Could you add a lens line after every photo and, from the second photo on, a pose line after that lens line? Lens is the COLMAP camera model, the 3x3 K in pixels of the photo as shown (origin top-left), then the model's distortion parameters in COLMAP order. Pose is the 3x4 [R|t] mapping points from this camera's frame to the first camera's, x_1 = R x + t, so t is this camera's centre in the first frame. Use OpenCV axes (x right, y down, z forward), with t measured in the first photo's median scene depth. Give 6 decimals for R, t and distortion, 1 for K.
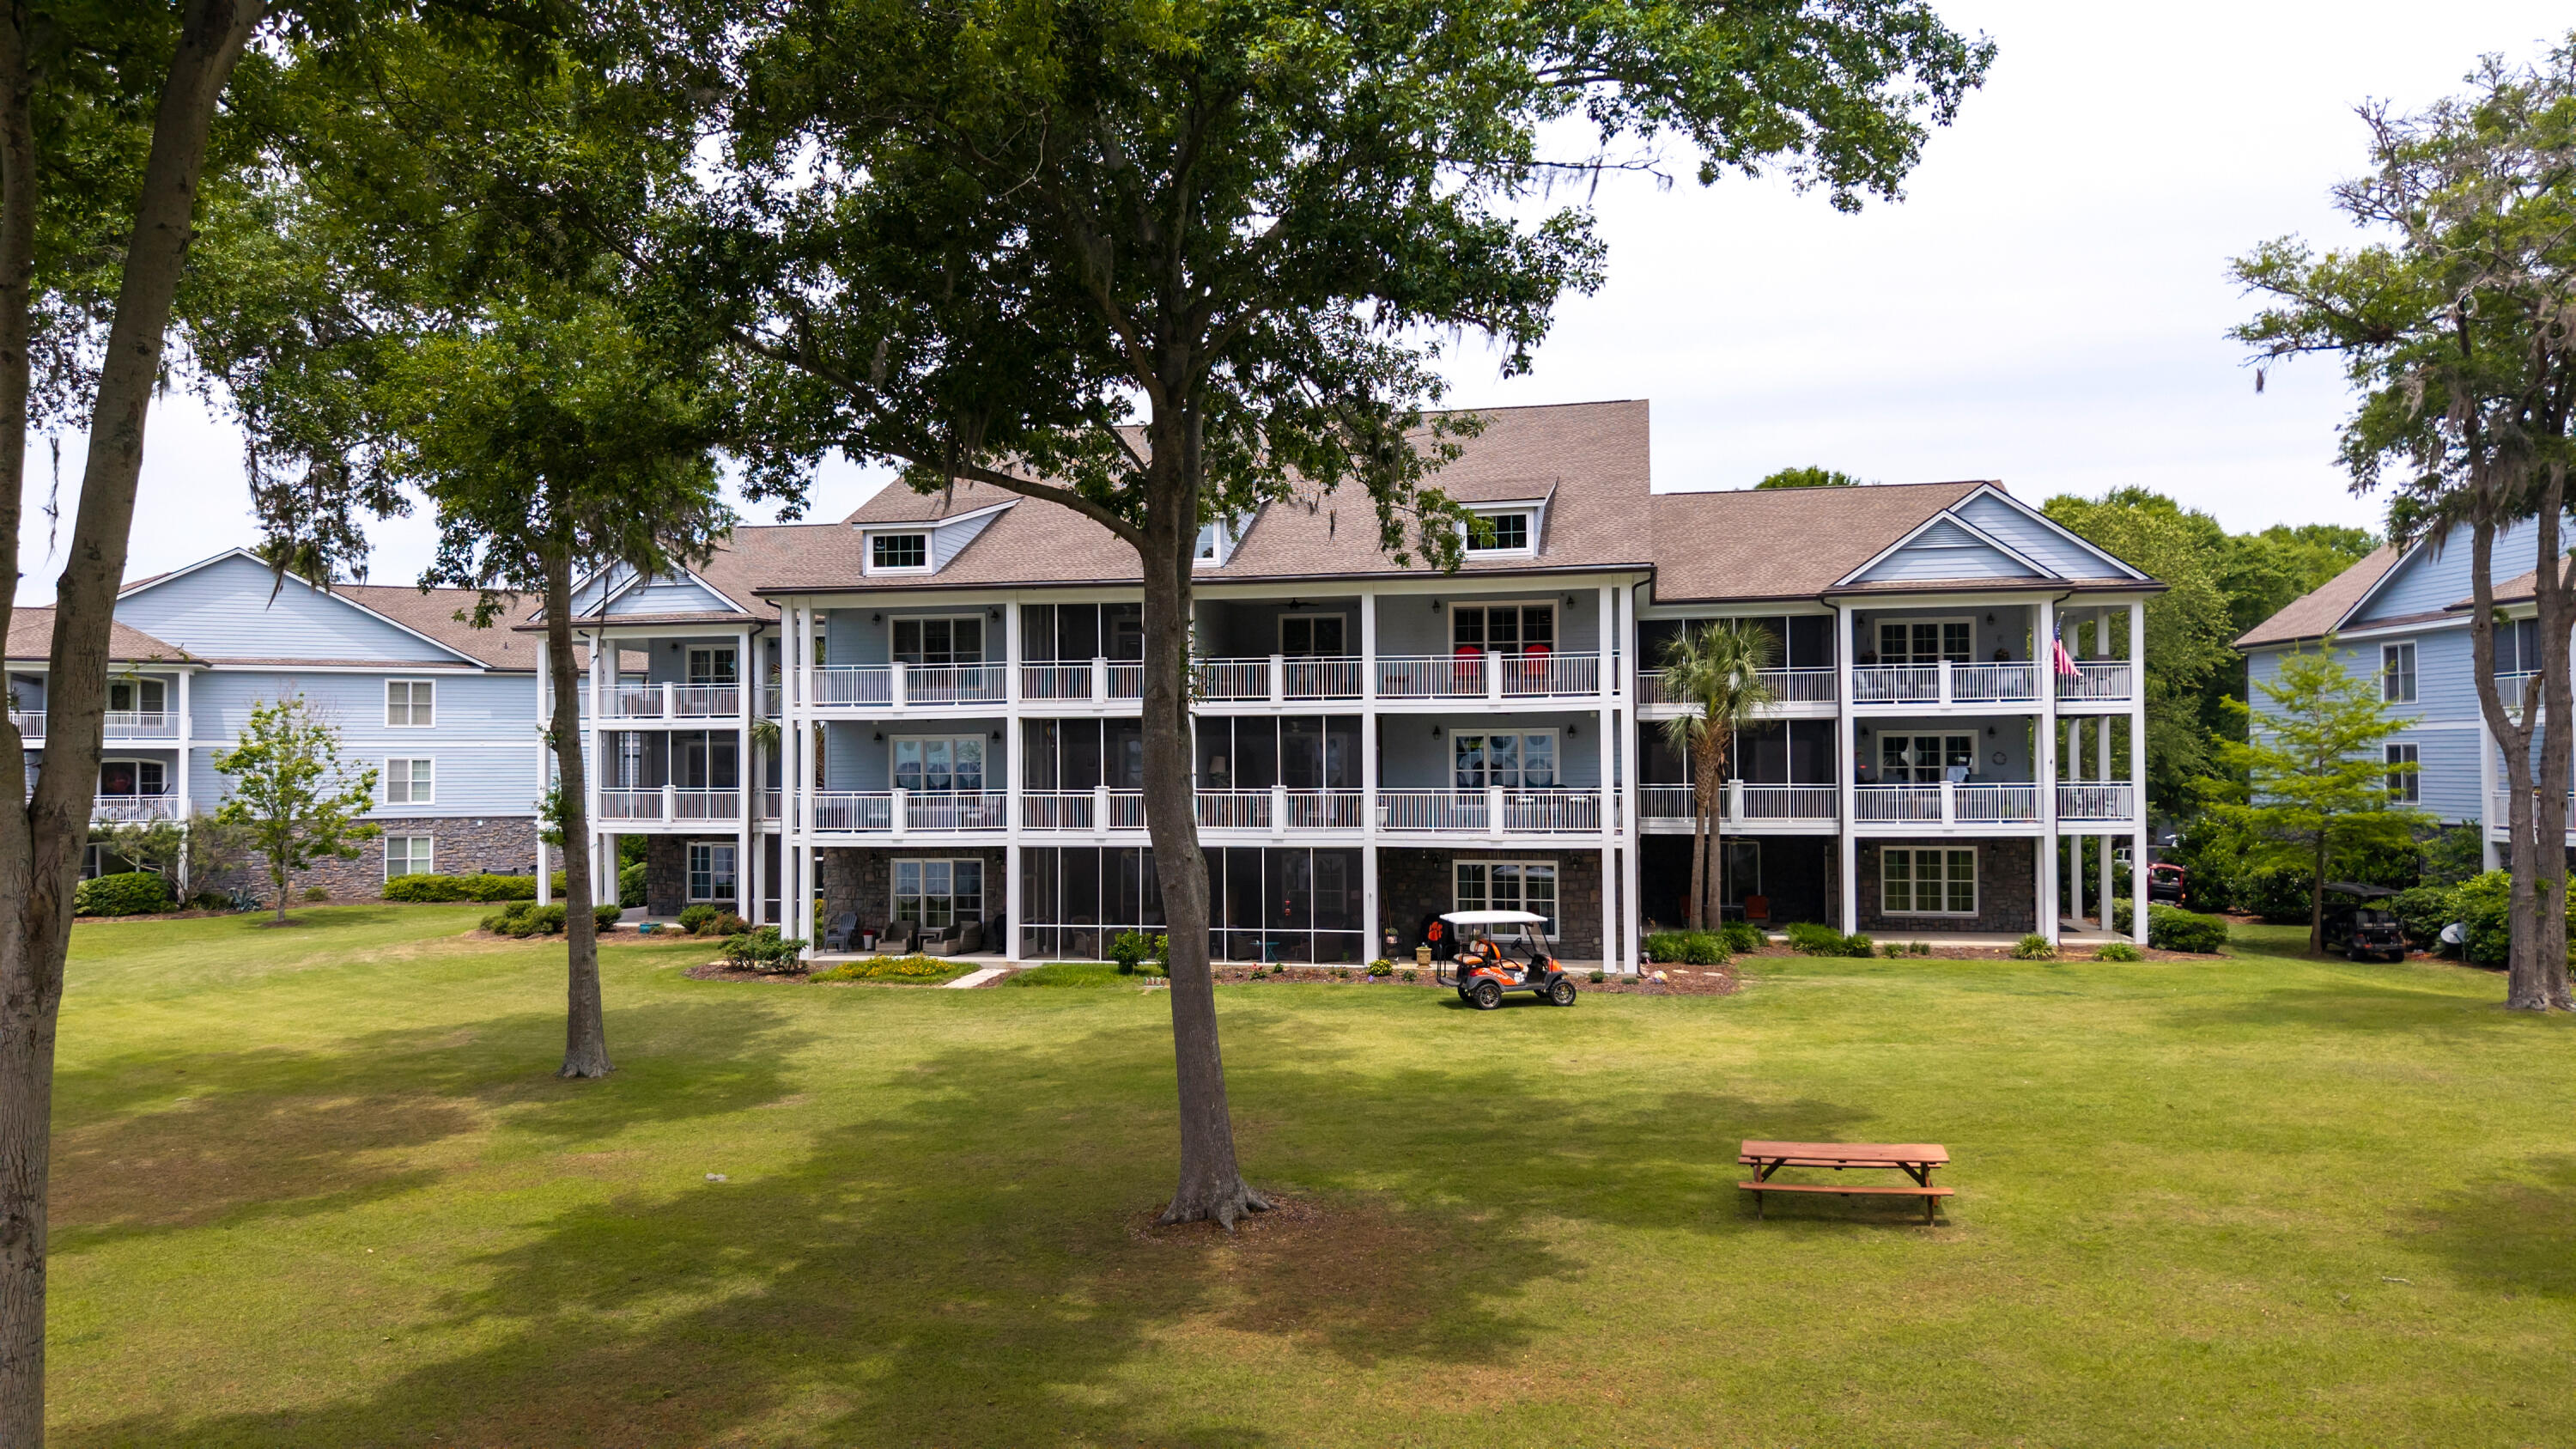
lens RADIAL K [[1725.3, 0, 1301.3], [0, 1725.3, 728.5], [0, 0, 1]] dist [0.042720, -0.053881]
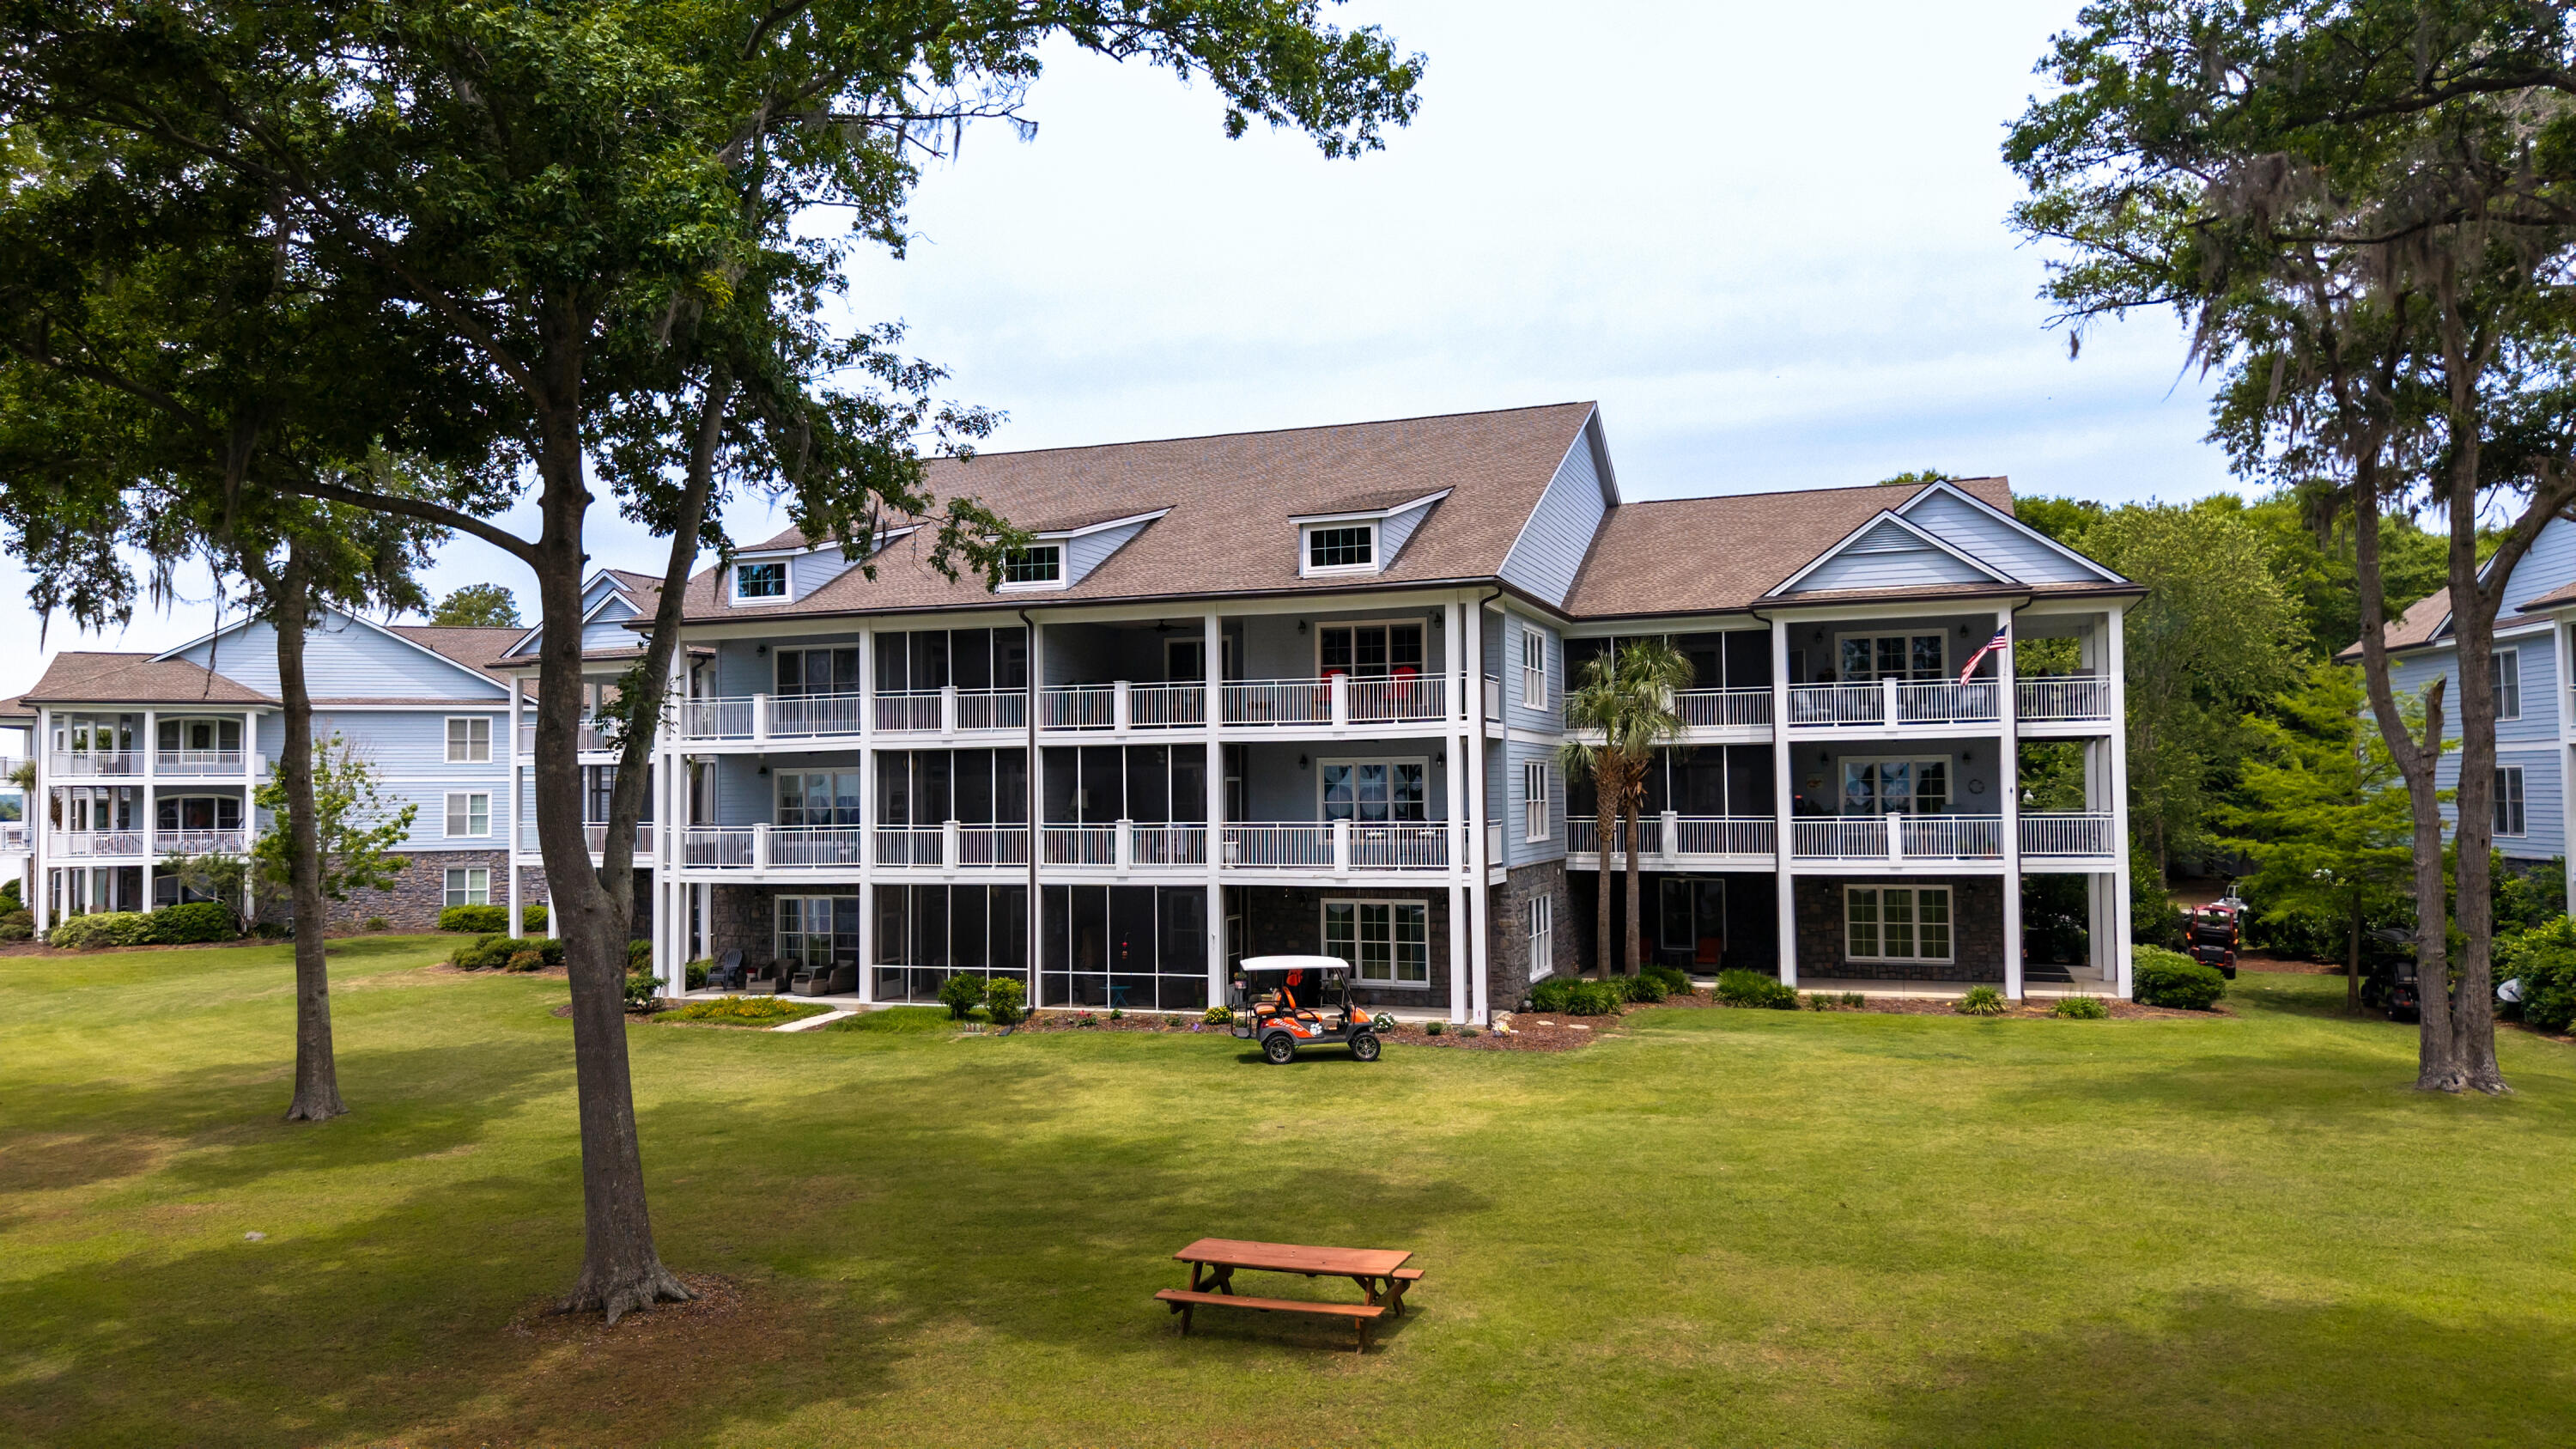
lens RADIAL K [[1726.5, 0, 1294.4], [0, 1726.5, 717.5], [0, 0, 1]] dist [0.037550, -0.041946]
pose [[0.989488, -0.010774, -0.144214, 0.209421], [0.007460, 0.999696, -0.023503, 0.000177], [0.144424, 0.022180, 0.989267, 0.074132]]
